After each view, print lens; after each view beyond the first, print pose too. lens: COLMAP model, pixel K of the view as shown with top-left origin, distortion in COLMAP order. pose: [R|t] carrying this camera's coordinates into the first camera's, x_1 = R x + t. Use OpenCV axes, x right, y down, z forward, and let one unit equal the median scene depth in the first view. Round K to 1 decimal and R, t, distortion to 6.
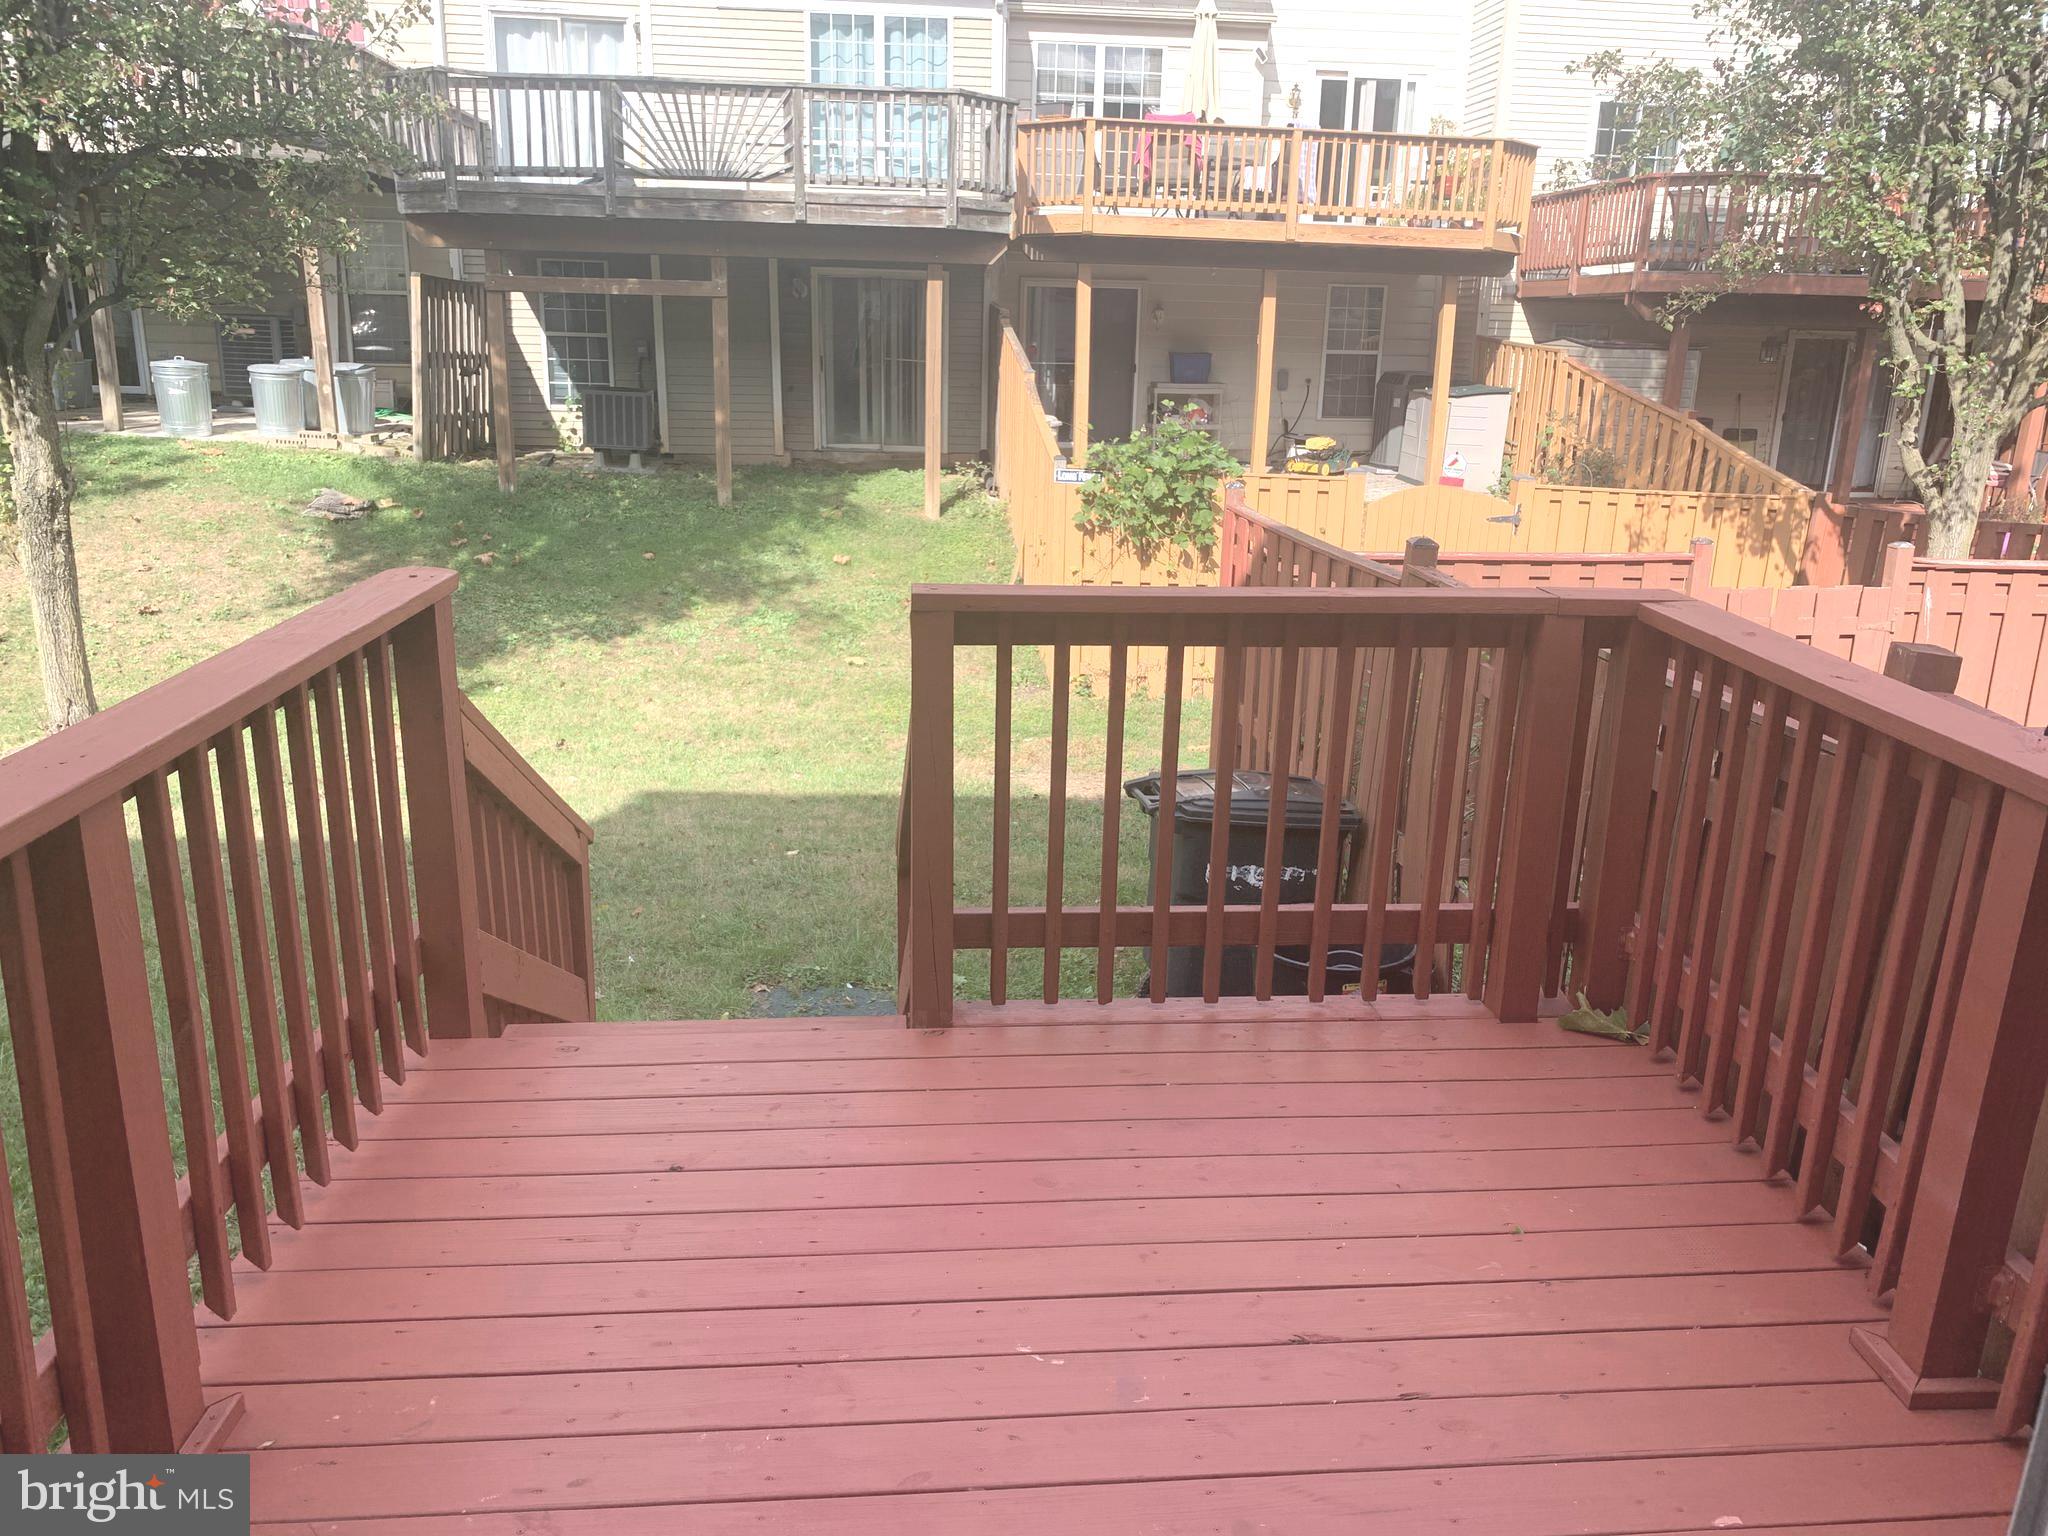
lens RADIAL K [[1554.0, 0, 965.2], [0, 1554.0, 791.6], [0, 0, 1]] dist [0.048249, -0.077346]
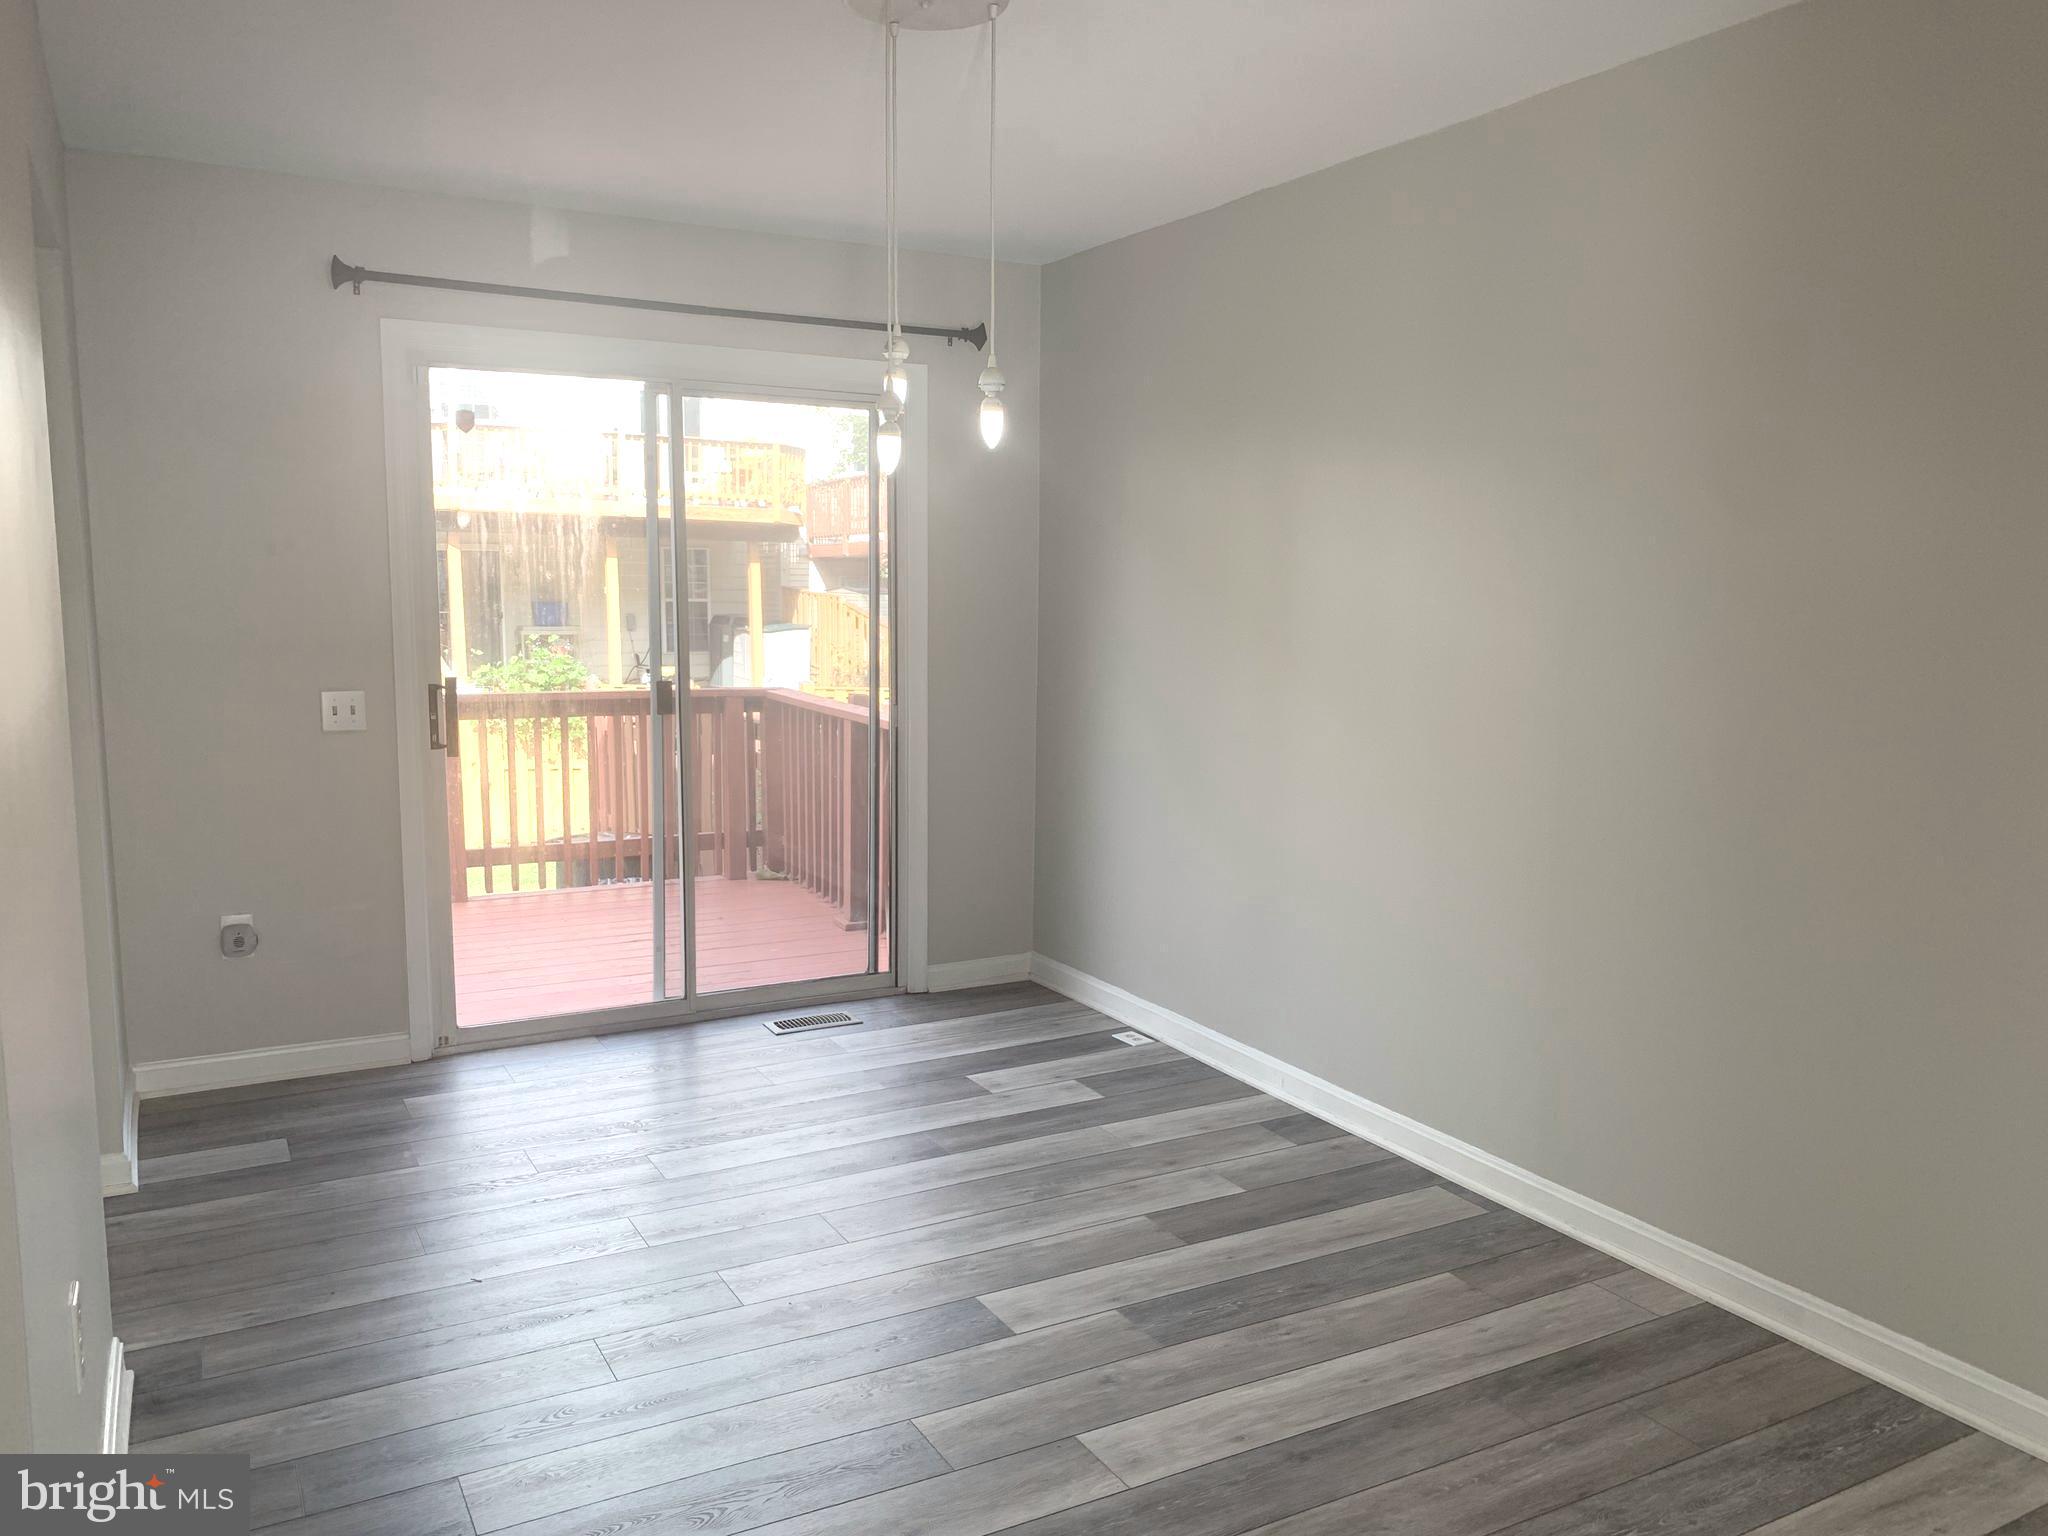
lens RADIAL K [[1554.0, 0, 1025.4], [0, 1554.0, 774.8], [0, 0, 1]] dist [0.048249, -0.077346]
pose [[0.907373, -0.062489, 0.415656, -0.033590], [0.130306, 0.981987, -0.136825, 0.066044], [-0.399619, 0.178314, 0.899171, -0.217025]]
